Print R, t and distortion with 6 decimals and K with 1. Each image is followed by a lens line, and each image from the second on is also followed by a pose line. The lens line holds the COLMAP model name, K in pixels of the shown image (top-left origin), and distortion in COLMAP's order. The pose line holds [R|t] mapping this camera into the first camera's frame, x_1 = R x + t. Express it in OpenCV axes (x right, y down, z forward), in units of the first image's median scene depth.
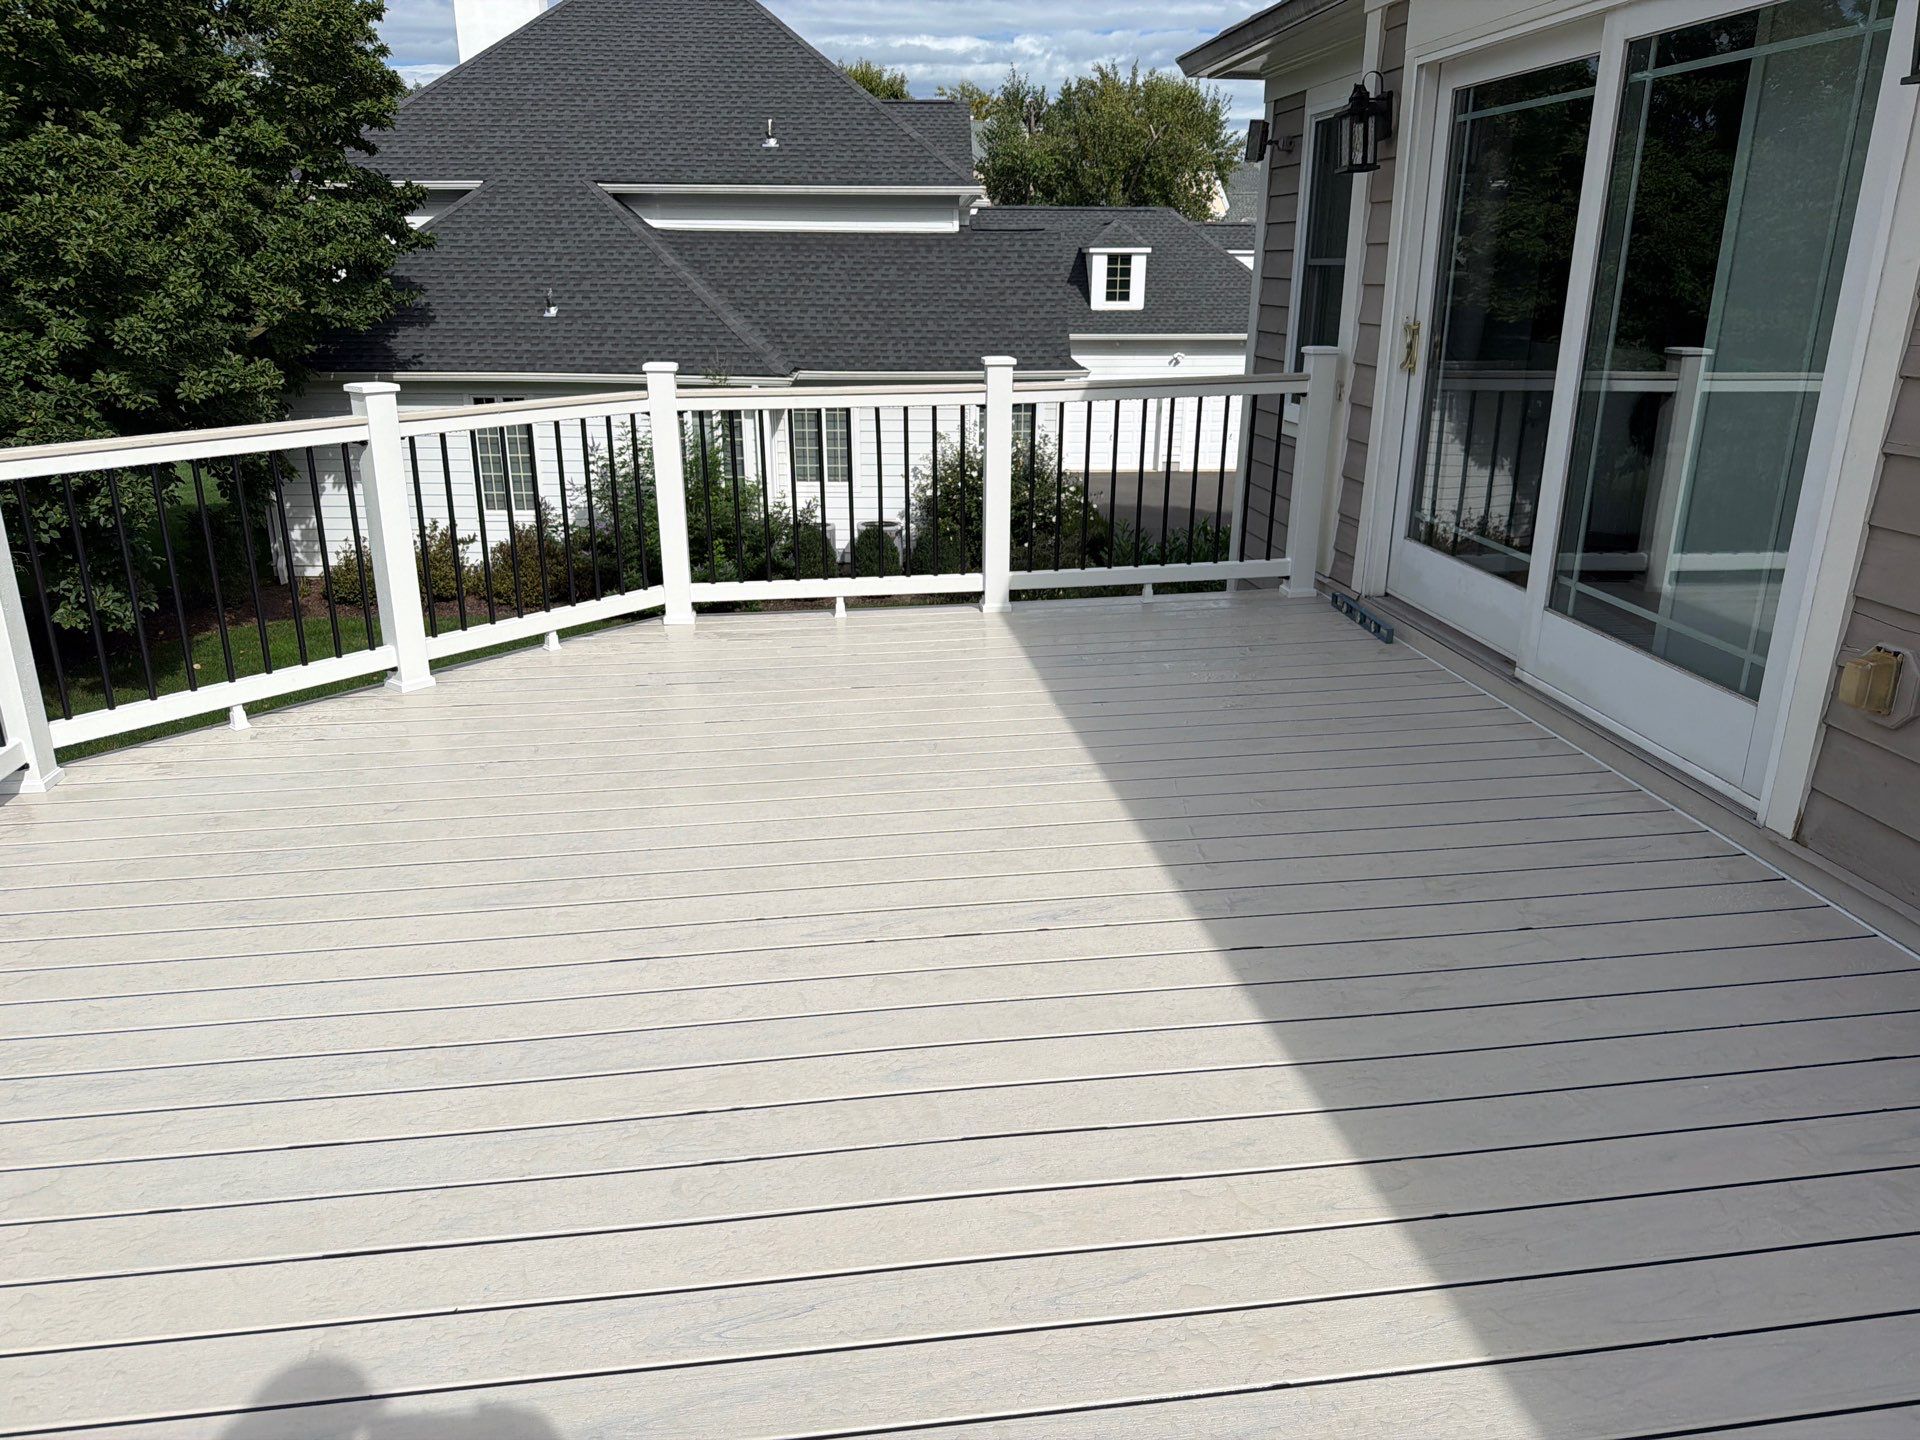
lens RADIAL K [[1365.8, 0, 956.0], [0, 1365.8, 730.1], [0, 0, 1]] dist [0.088472, -0.124848]
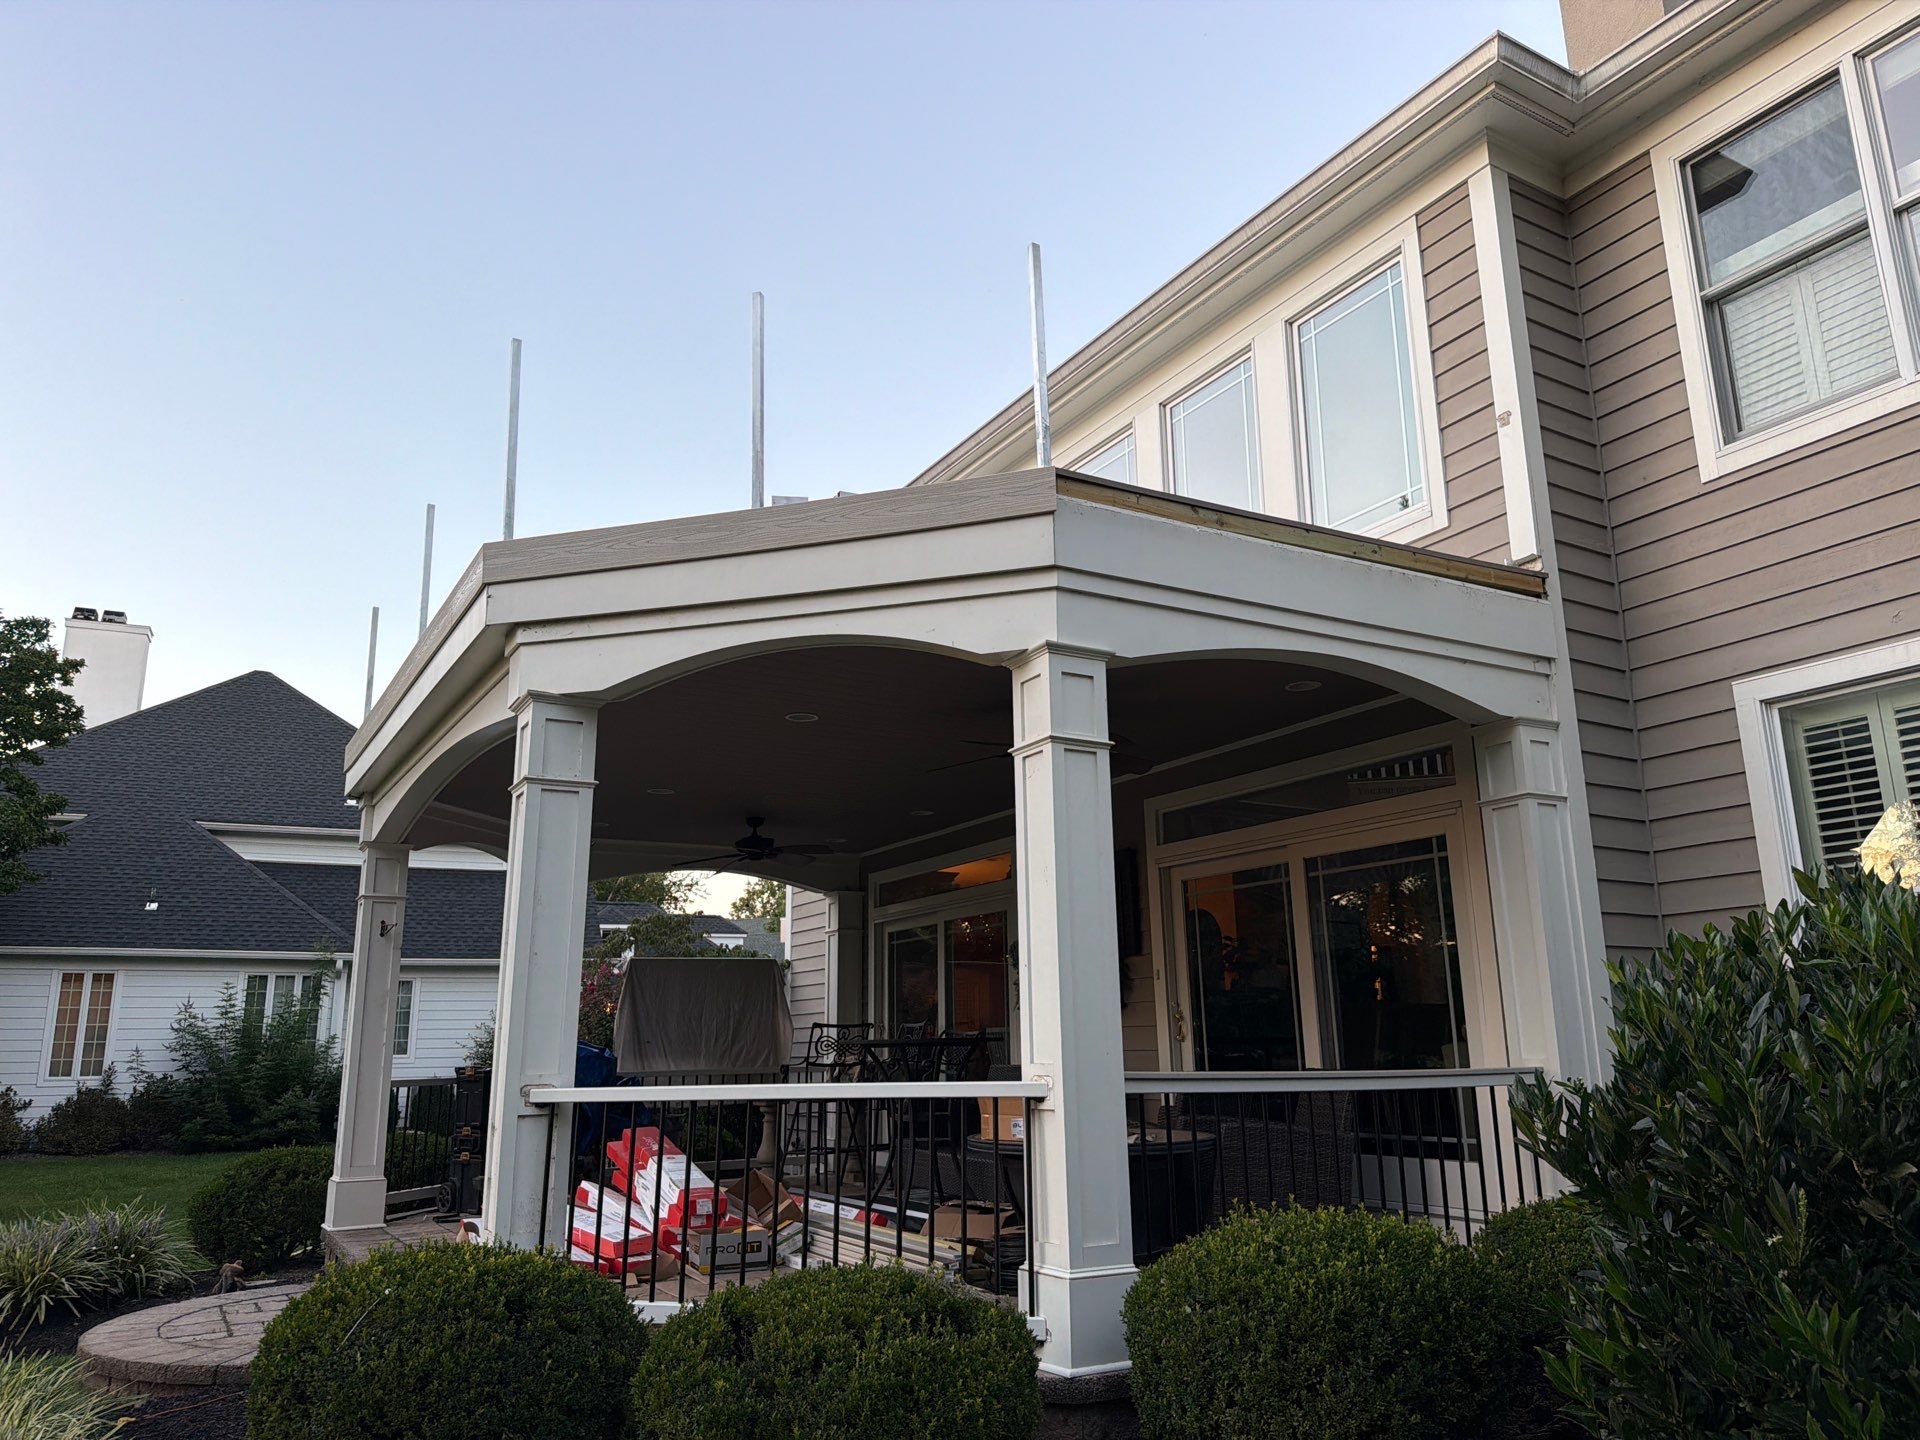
lens RADIAL K [[1346.8, 0, 968.4], [0, 1346.8, 719.2], [0, 0, 1]] dist [0.098415, -0.120339]
pose [[0.913325, 0.085219, 0.398215, -0.151227], [0.142972, 0.848511, -0.509498, 0.285739], [-0.381309, 0.522271, 0.762782, -0.268706]]
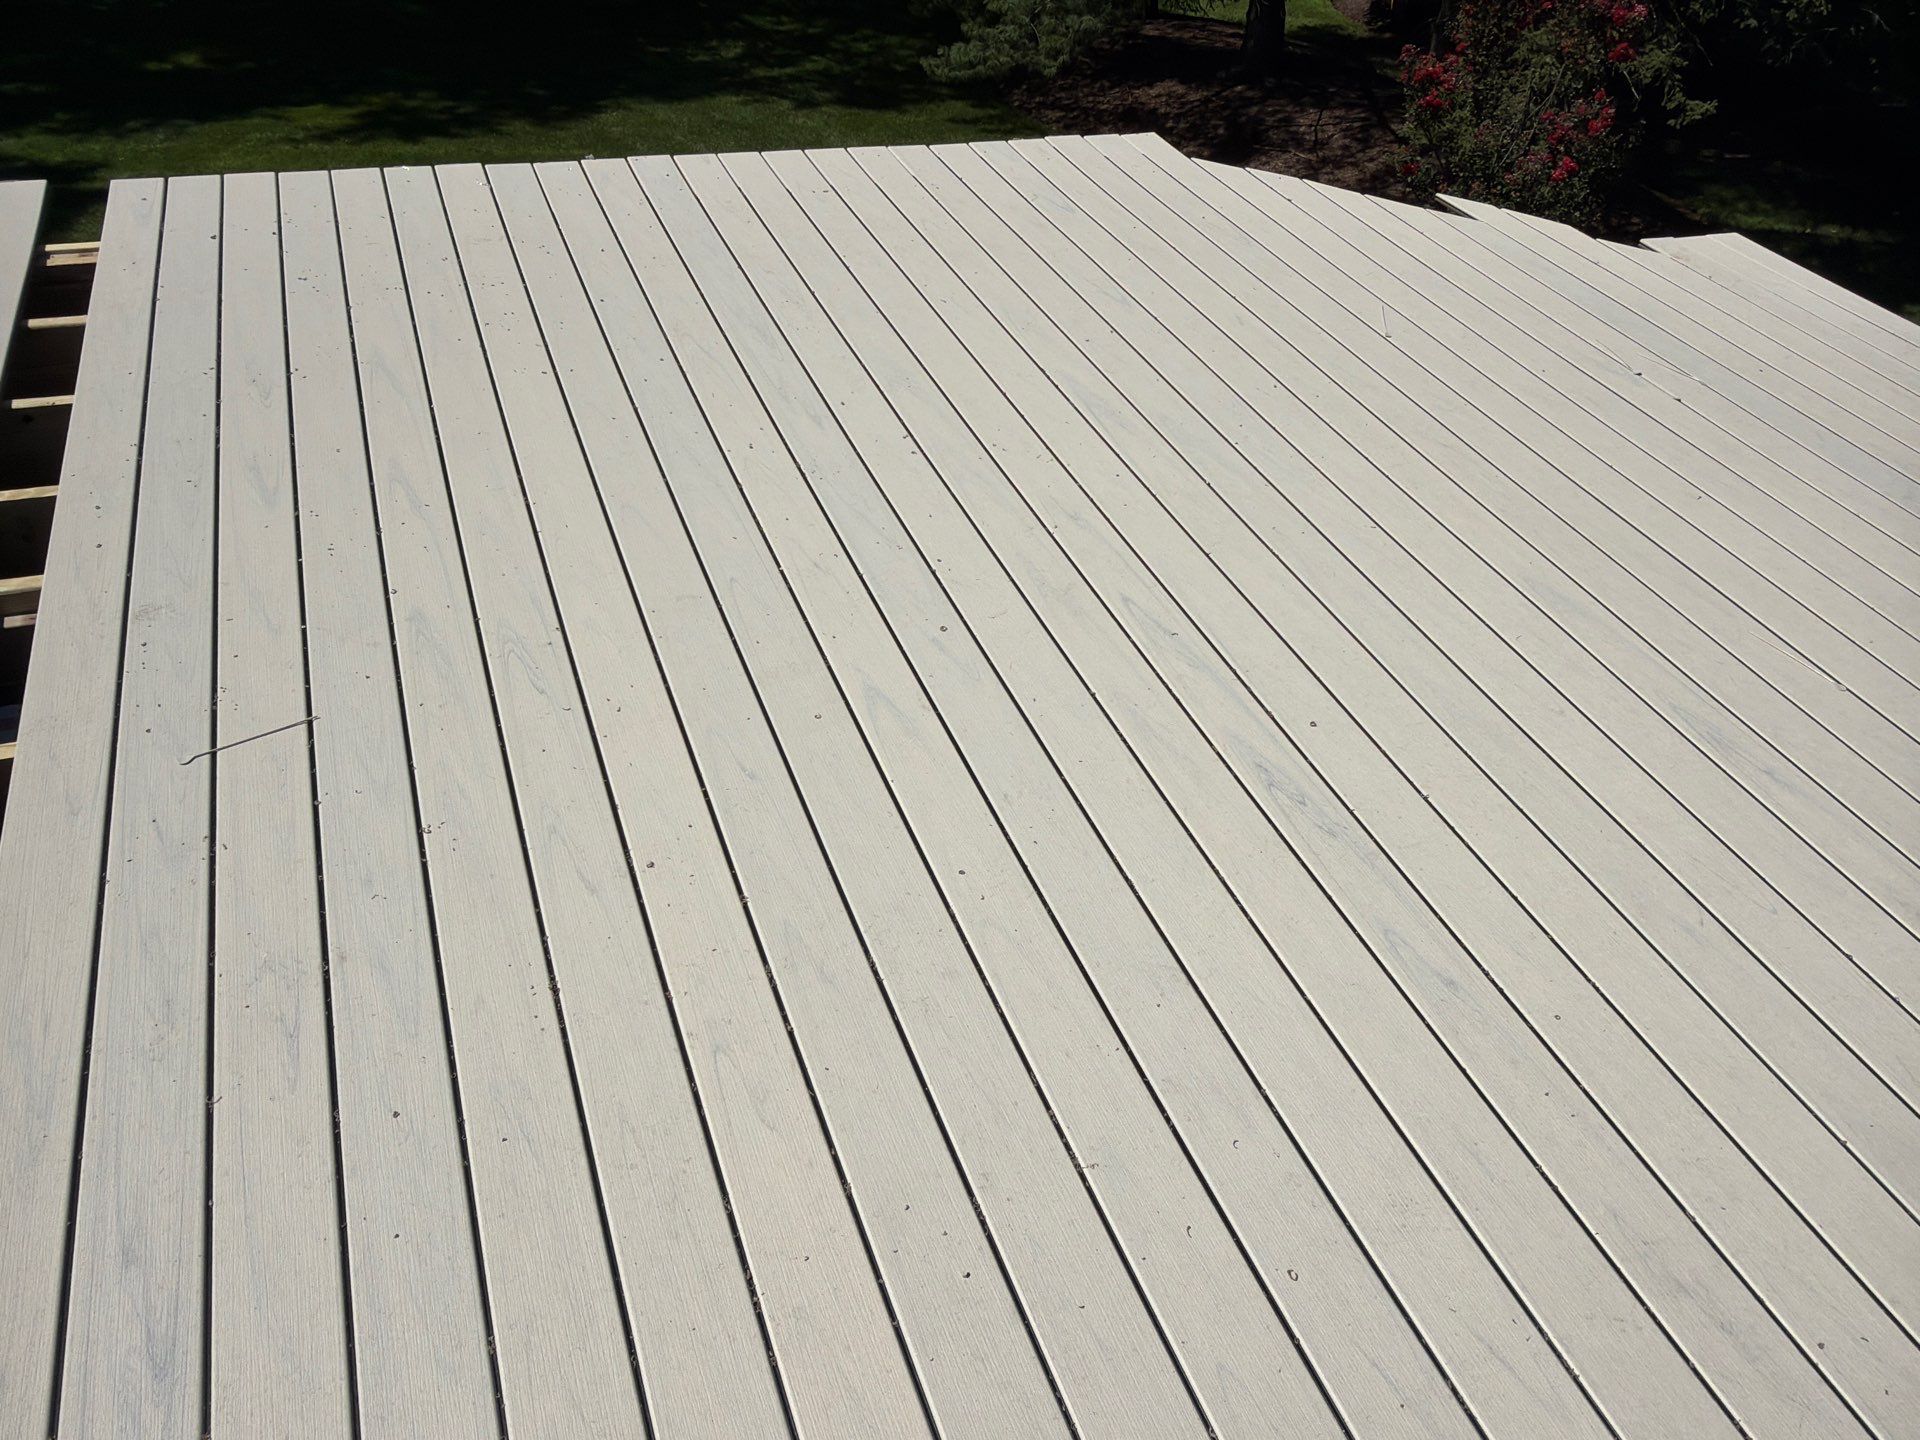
lens RADIAL K [[1361.7, 0, 959.9], [0, 1361.7, 712.8], [0, 0, 1]] dist [0.041499, -0.054039]
pose [[0.246683, 0.653066, -0.715997, 0.088513], [-0.391217, 0.743061, 0.542964, -0.038160], [0.886621, 0.146171, 0.438791, 0.084933]]
